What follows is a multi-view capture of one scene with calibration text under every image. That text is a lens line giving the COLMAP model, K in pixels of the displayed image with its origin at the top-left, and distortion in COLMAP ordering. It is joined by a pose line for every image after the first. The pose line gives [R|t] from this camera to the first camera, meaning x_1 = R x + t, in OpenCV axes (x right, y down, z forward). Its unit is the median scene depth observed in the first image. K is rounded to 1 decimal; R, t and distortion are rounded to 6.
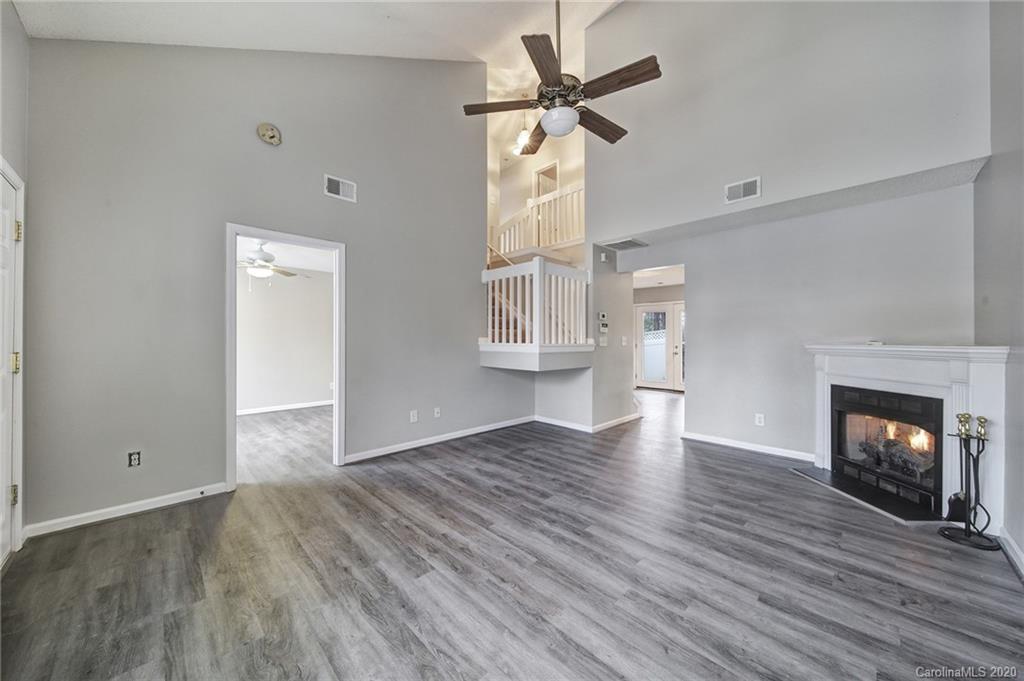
lens RADIAL K [[362.7, 0, 512.6], [0, 362.7, 339.0], [0, 0, 1]] dist [0.000967, -0.000759]
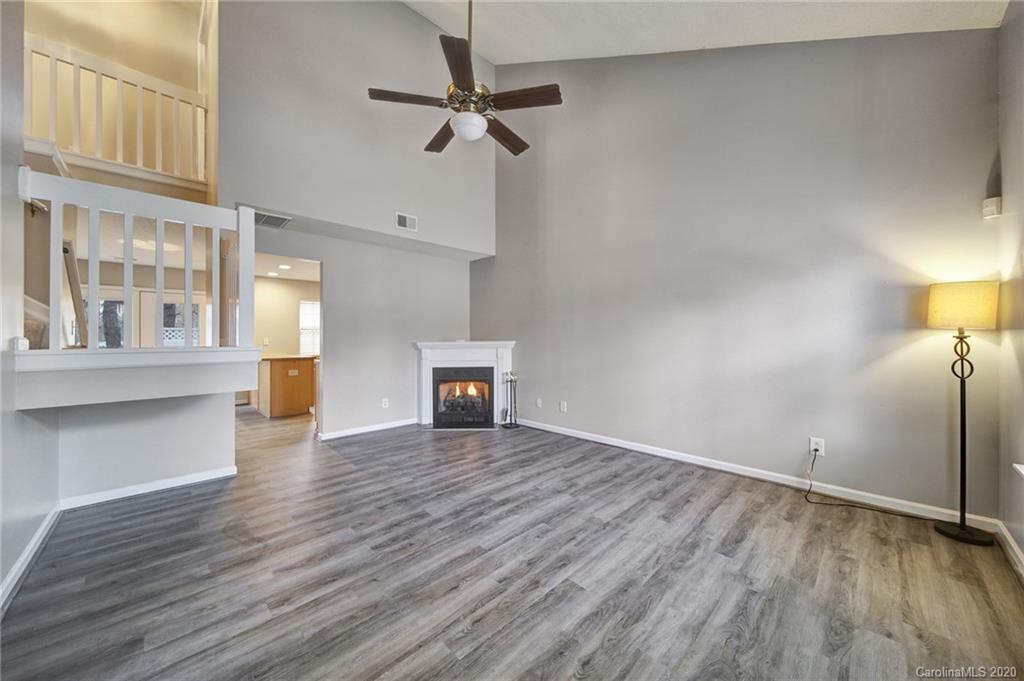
lens RADIAL K [[362.7, 0, 512.2], [0, 362.7, 337.9], [0, 0, 1]] dist [0.000967, -0.000759]
pose [[-0.000949, 0.001725, 0.999998, -0.910647], [0.005151, 0.999985, -0.001720, 0.003100], [-0.999986, 0.005150, -0.000958, 0.891725]]
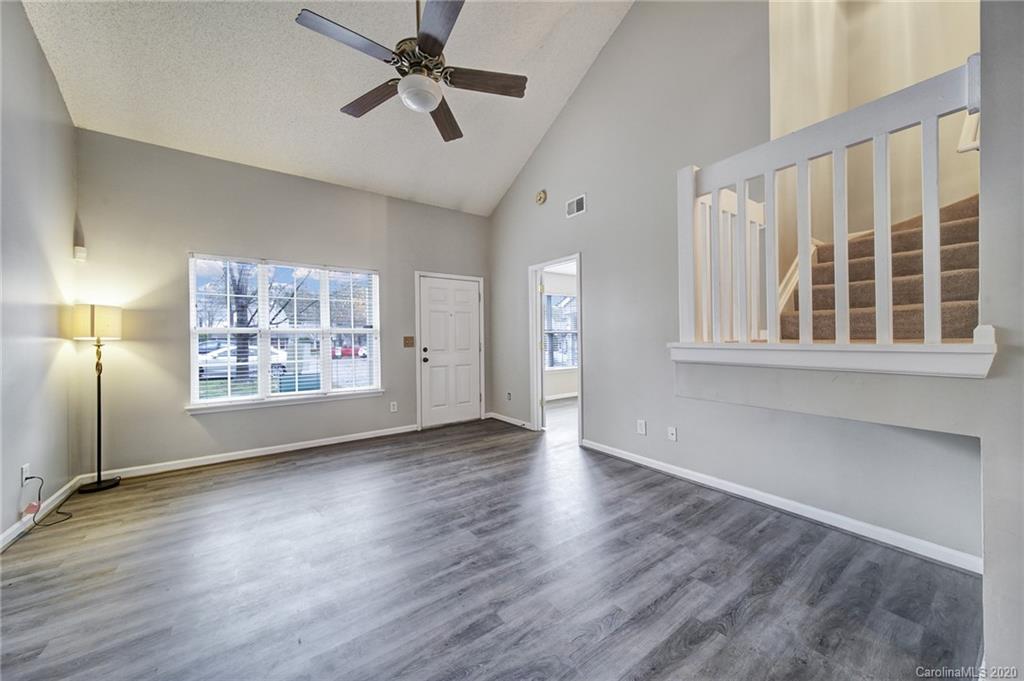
lens RADIAL K [[362.7, 0, 511.2], [0, 362.7, 338.5], [0, 0, 1]] dist [0.000967, -0.000759]
pose [[-0.158772, 0.003842, -0.987308, 0.992936], [0.013539, 0.999907, 0.001714, 0.003759], [0.987222, -0.013095, -0.158809, 1.372355]]
